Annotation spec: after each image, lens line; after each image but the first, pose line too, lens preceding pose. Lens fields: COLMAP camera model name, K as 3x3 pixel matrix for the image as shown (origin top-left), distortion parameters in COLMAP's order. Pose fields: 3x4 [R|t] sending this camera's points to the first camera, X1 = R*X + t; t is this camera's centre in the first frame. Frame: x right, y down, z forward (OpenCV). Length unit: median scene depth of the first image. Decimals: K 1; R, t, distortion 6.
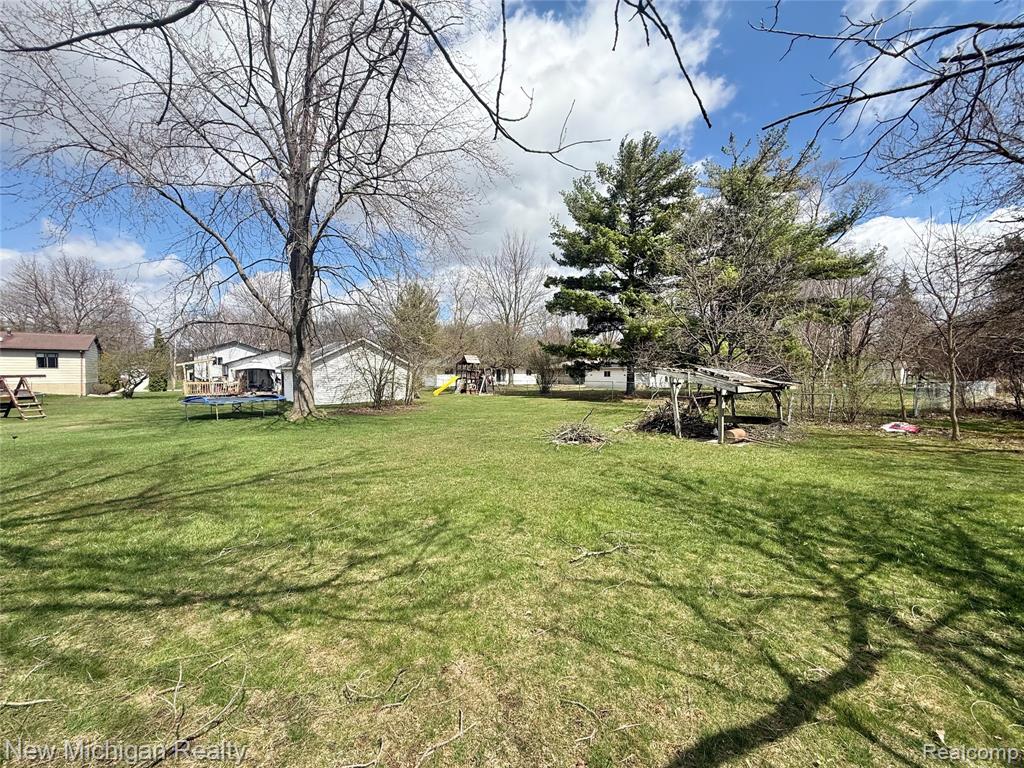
lens RADIAL K [[406.2, 0, 513.6], [0, 406.2, 384.5], [0, 0, 1]] dist [0.001154, 0.000151]
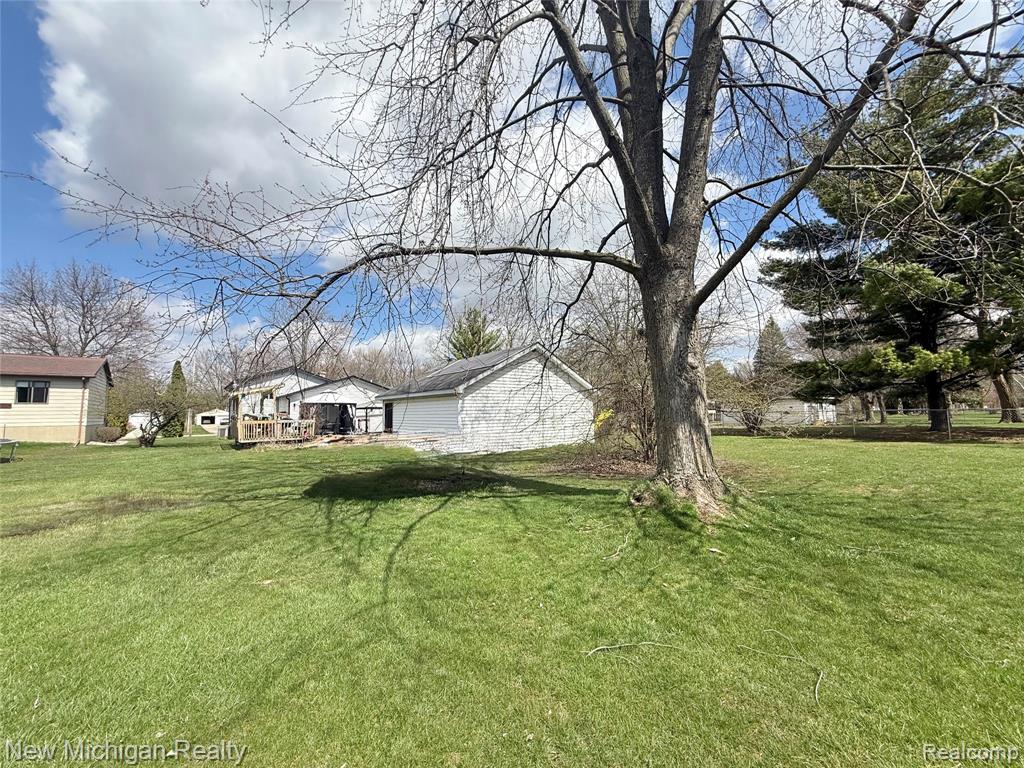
lens RADIAL K [[406.2, 0, 509.1], [0, 406.2, 384.9], [0, 0, 1]] dist [0.001154, 0.000151]
pose [[0.999889, -0.013847, -0.005481, -0.343546], [0.013211, 0.994634, -0.102607, 0.008428], [0.006872, 0.102523, 0.994707, 0.324615]]
